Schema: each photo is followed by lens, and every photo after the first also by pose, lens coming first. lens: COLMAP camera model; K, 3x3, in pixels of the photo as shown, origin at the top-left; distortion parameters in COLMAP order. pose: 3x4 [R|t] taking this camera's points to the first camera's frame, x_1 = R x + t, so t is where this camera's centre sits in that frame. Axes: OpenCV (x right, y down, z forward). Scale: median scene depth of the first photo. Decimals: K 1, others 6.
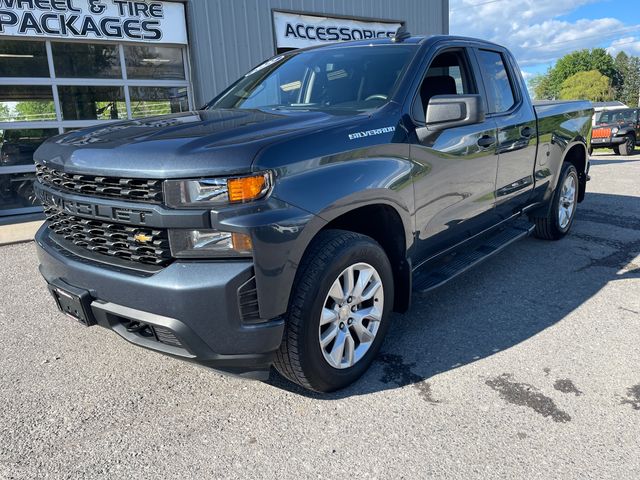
lens RADIAL K [[497.6, 0, 317.2], [0, 497.6, 237.3], [0, 0, 1]] dist [0.072496, -0.090878]
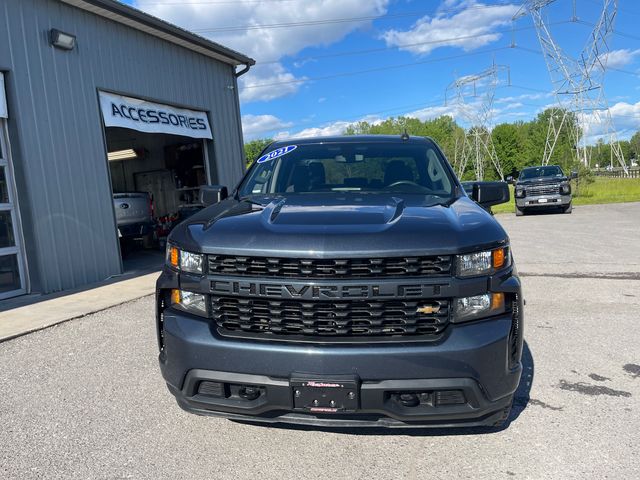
lens RADIAL K [[497.6, 0, 318.0], [0, 497.6, 234.3], [0, 0, 1]] dist [0.072496, -0.090878]
pose [[0.829640, -0.053912, 0.555689, -0.330818], [0.140654, 0.983405, -0.114587, -0.019917], [-0.540290, 0.173226, 0.823456, 0.056106]]
